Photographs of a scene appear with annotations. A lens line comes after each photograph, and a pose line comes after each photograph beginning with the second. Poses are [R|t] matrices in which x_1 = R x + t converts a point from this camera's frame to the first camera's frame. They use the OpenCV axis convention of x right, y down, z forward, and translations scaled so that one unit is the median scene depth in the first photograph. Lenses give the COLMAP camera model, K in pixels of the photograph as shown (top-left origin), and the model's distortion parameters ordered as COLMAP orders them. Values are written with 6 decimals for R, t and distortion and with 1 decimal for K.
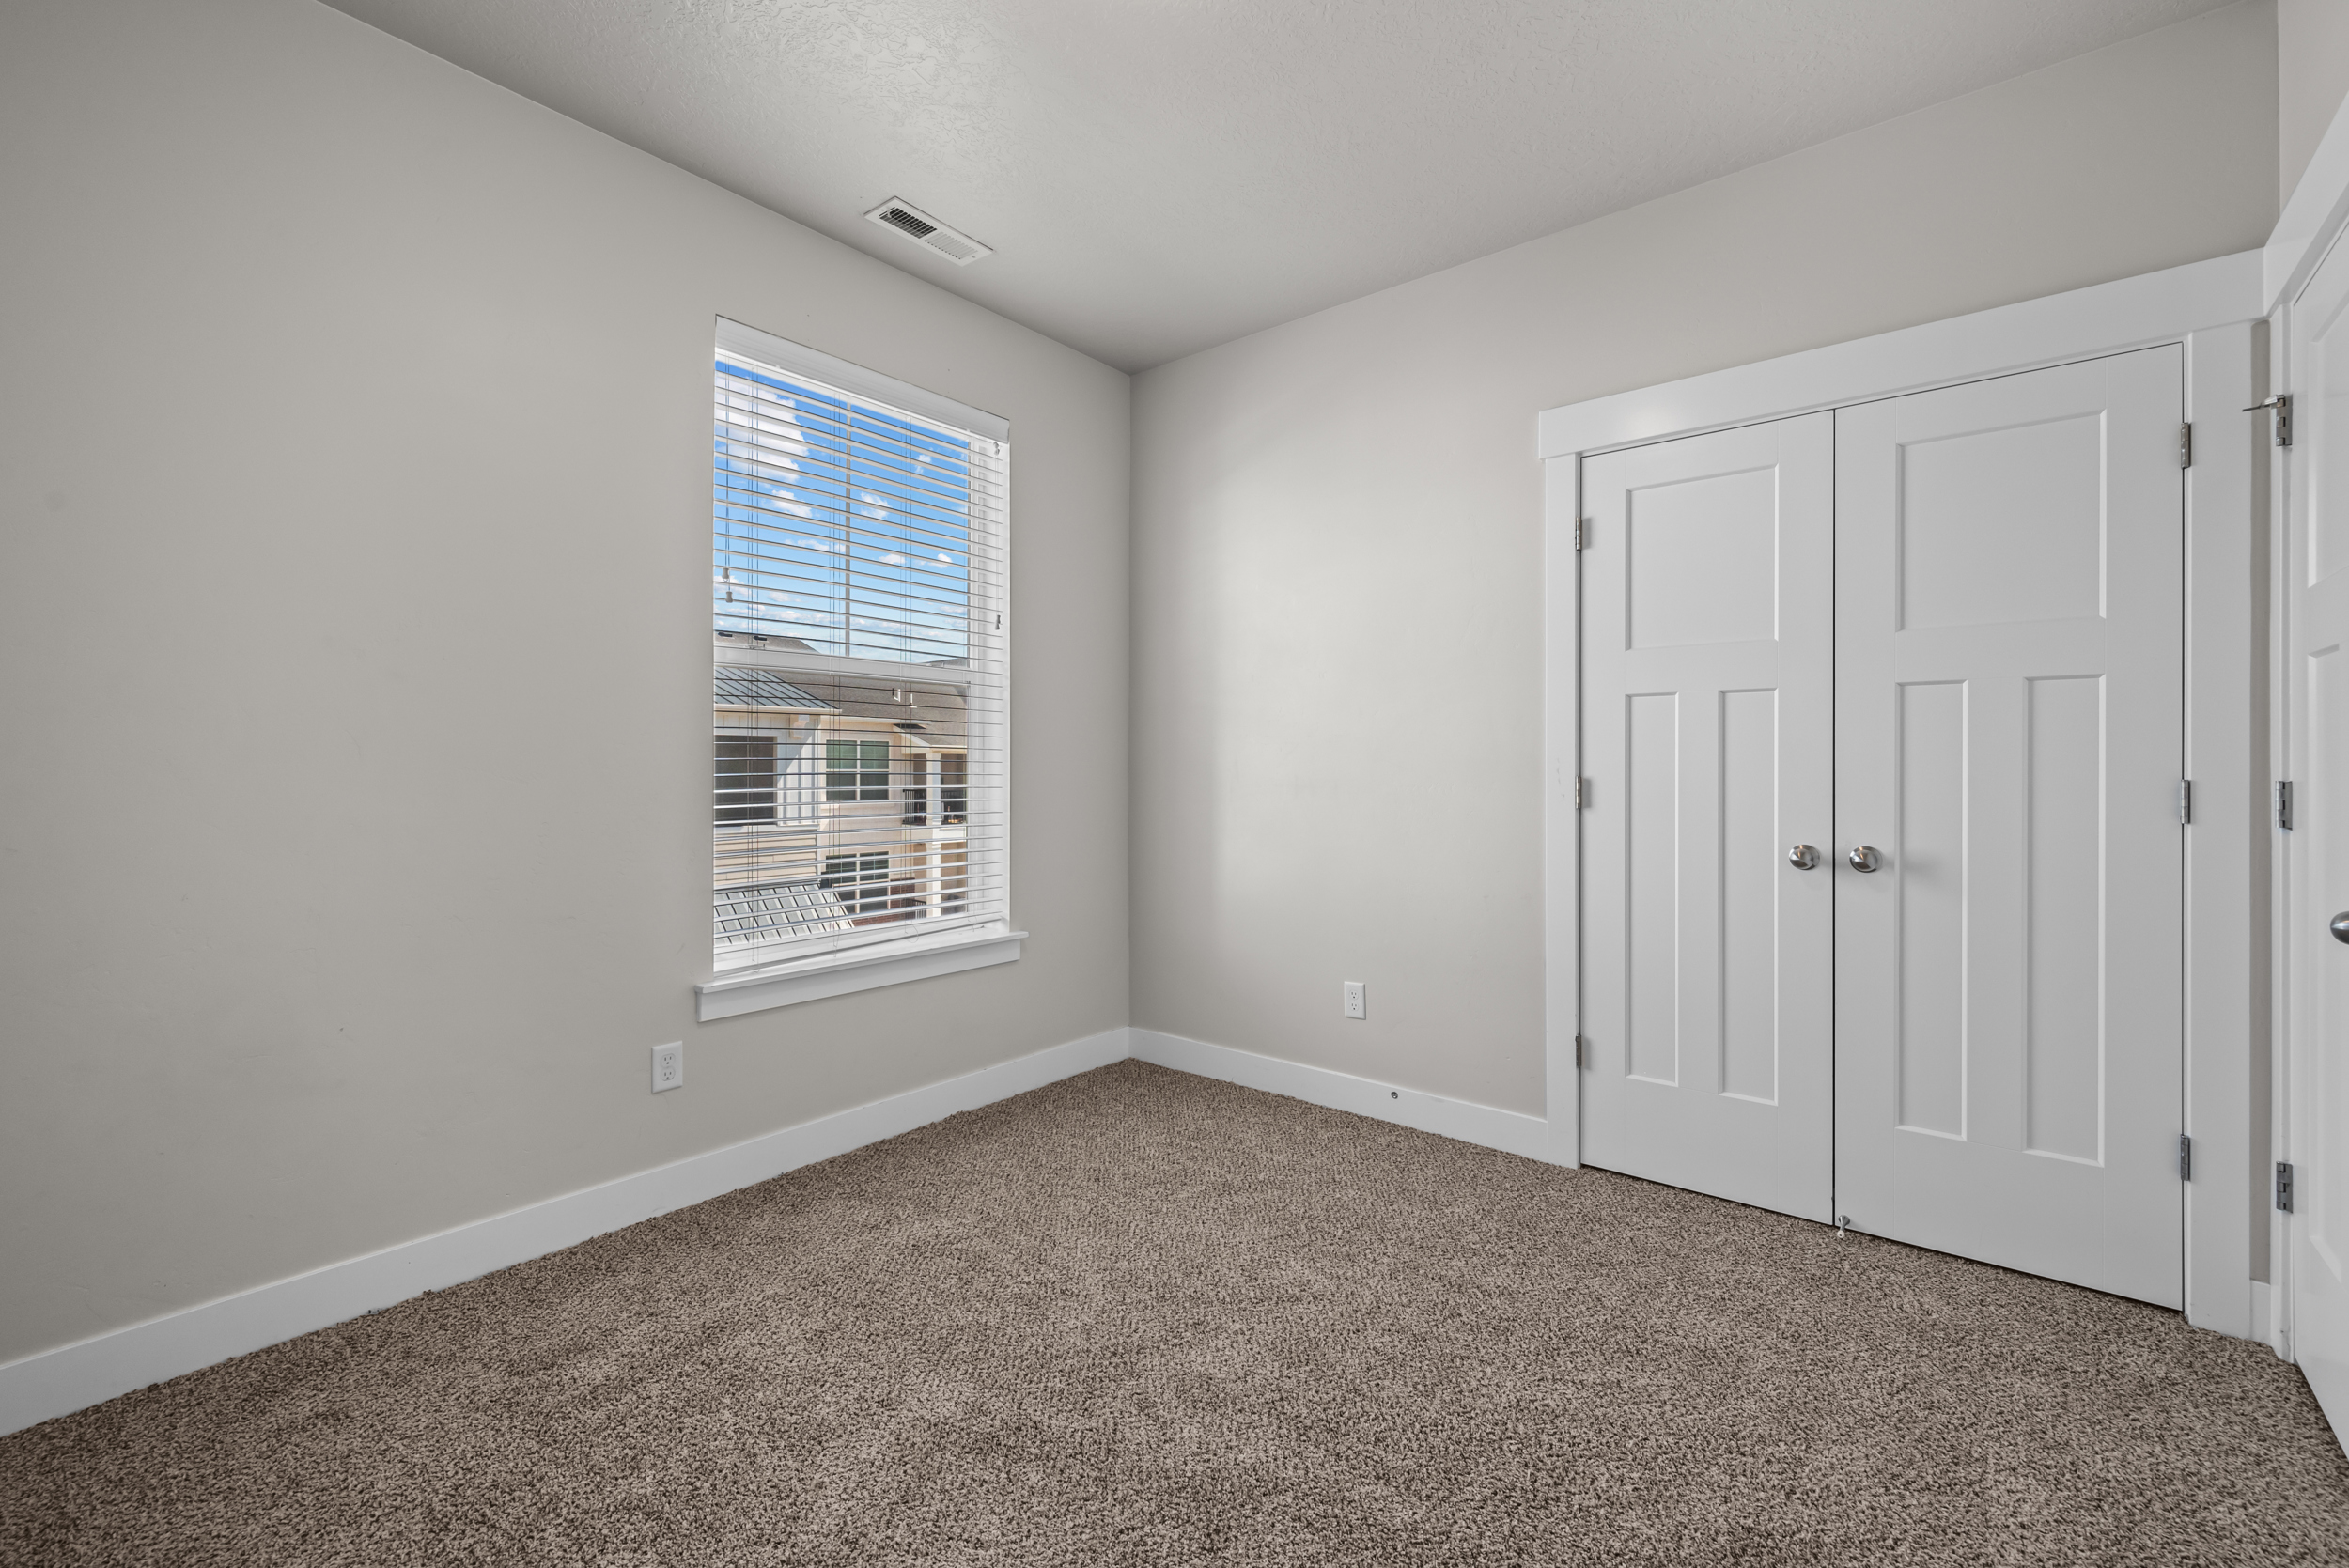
lens RADIAL K [[1012.7, 0, 1173.4], [0, 1012.7, 778.2], [0, 0, 1]] dist [0.002937, 0.000234]
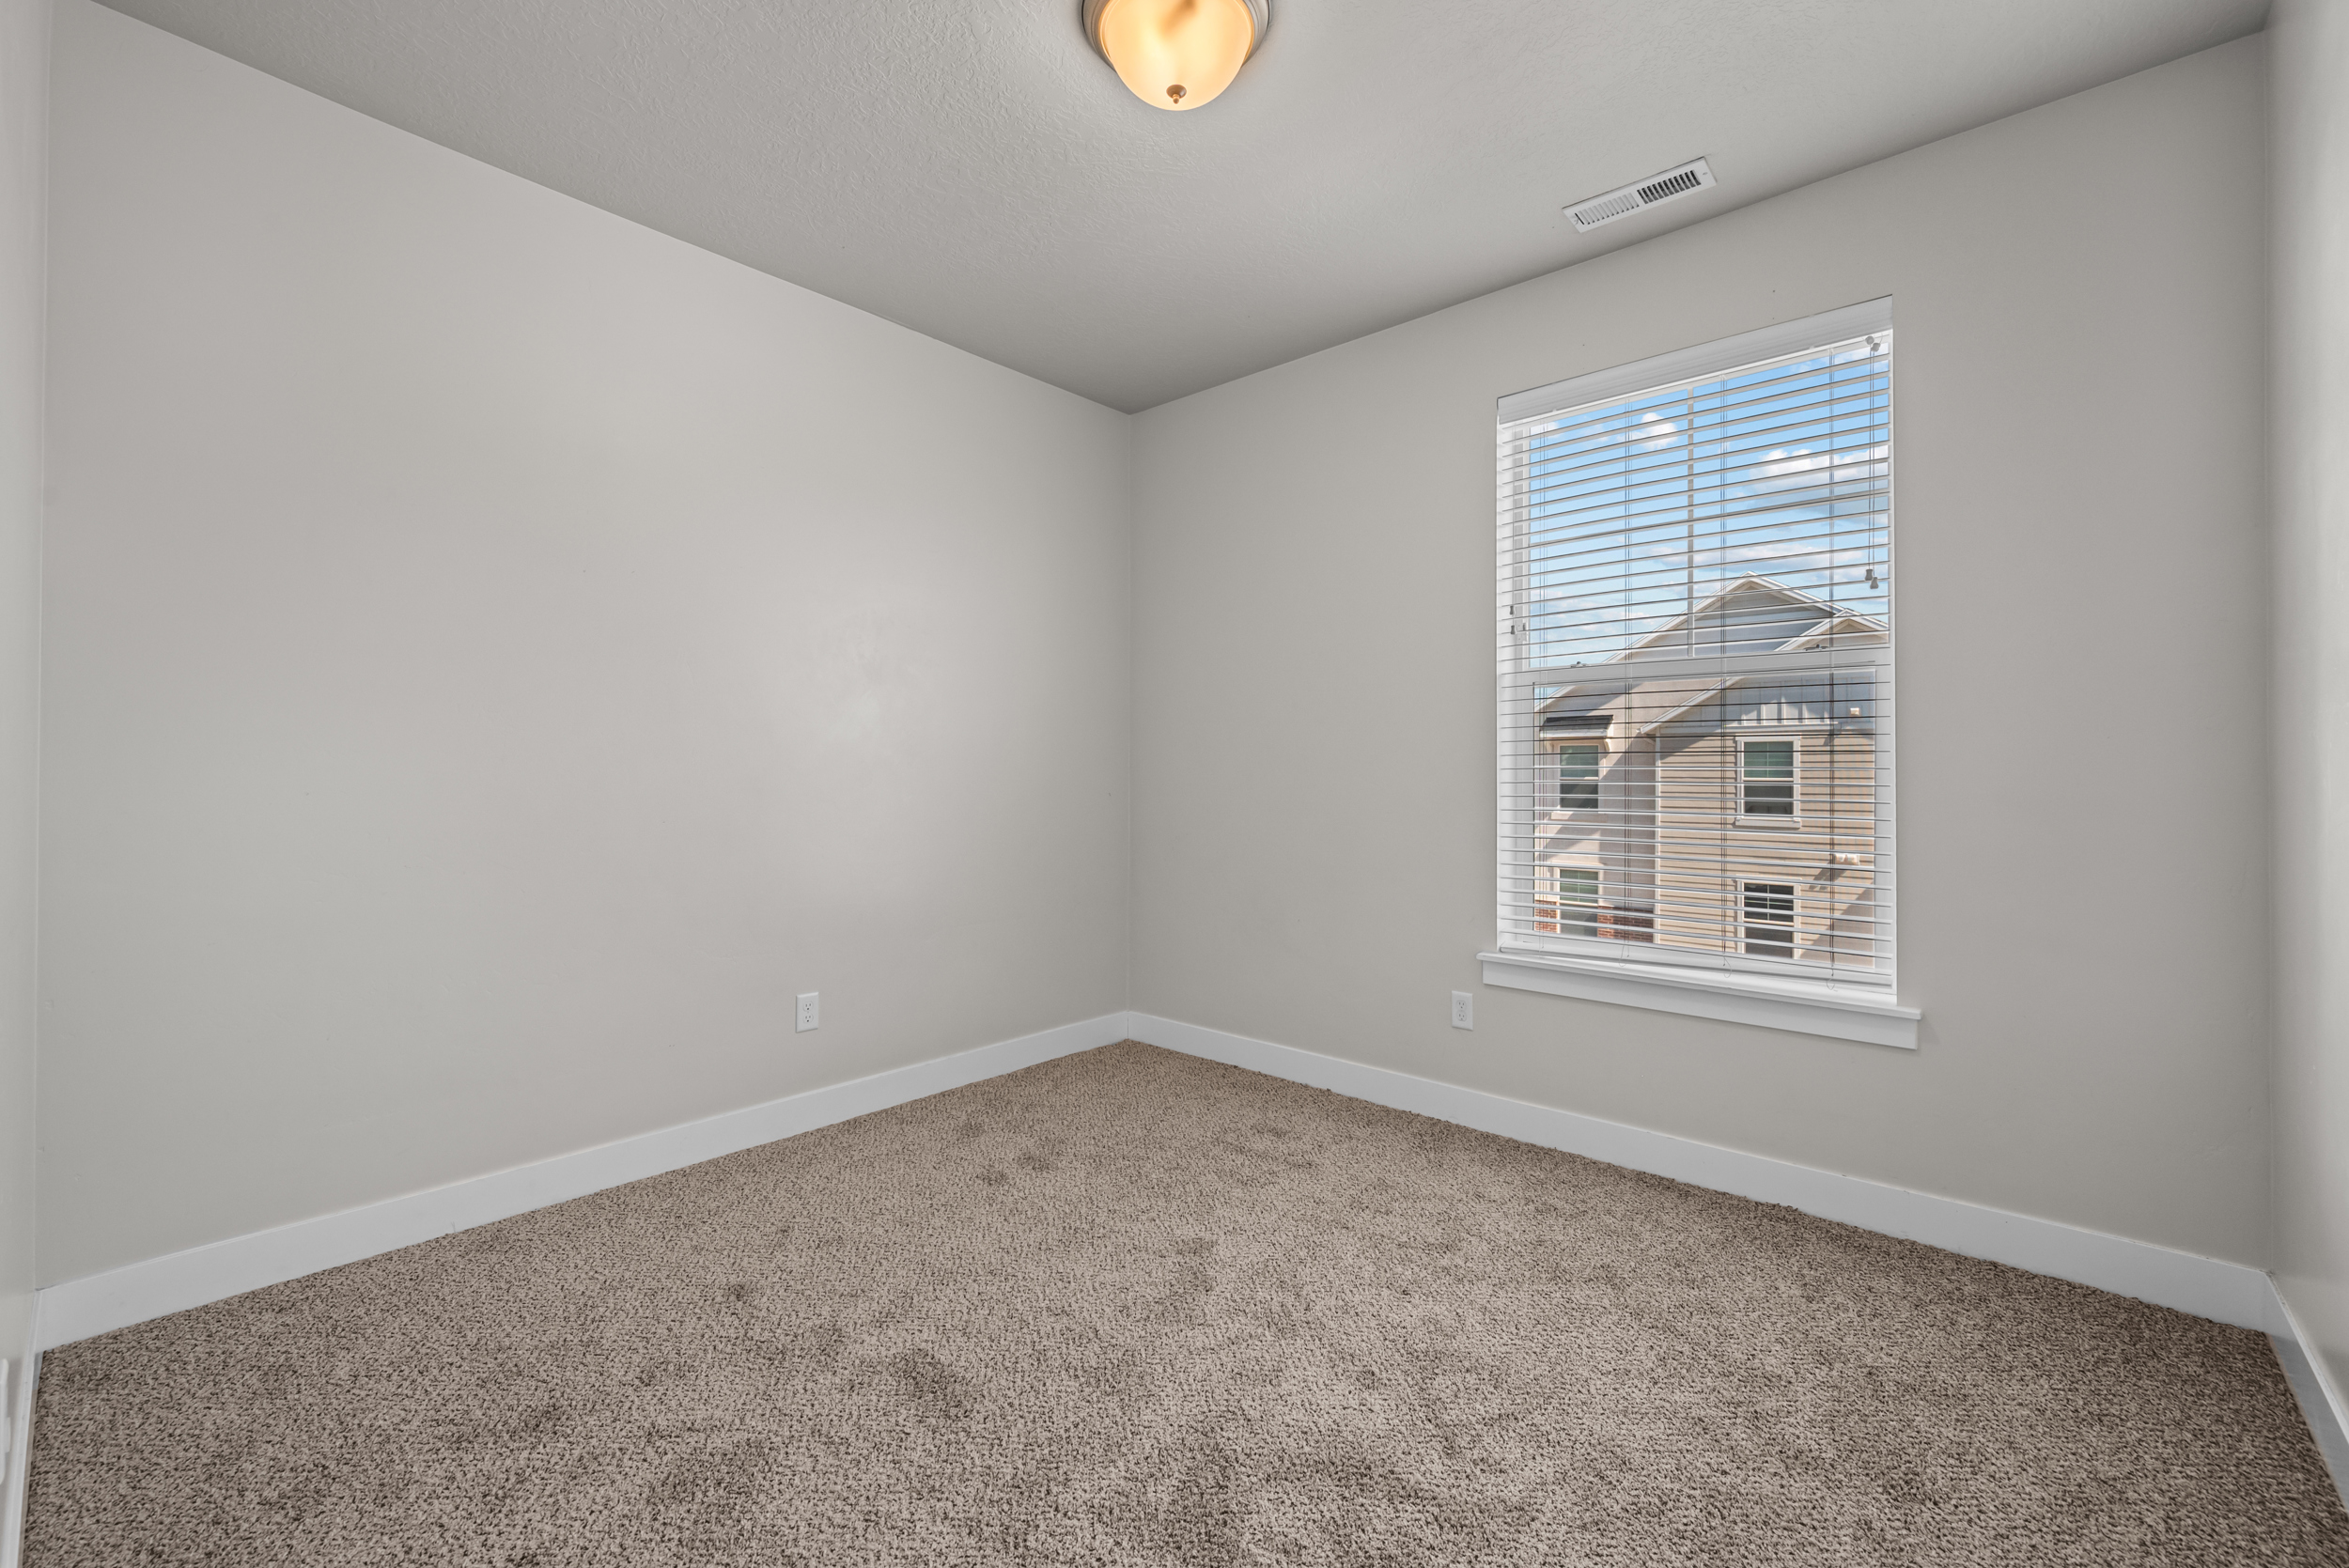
lens RADIAL K [[1012.7, 0, 1174.2], [0, 1012.7, 776.7], [0, 0, 1]] dist [0.002937, 0.000234]
pose [[-0.075464, -0.001794, -0.997147, 0.718913], [-0.013171, 0.999913, -0.000803, -0.002151], [0.997062, 0.013073, -0.075481, 0.660665]]
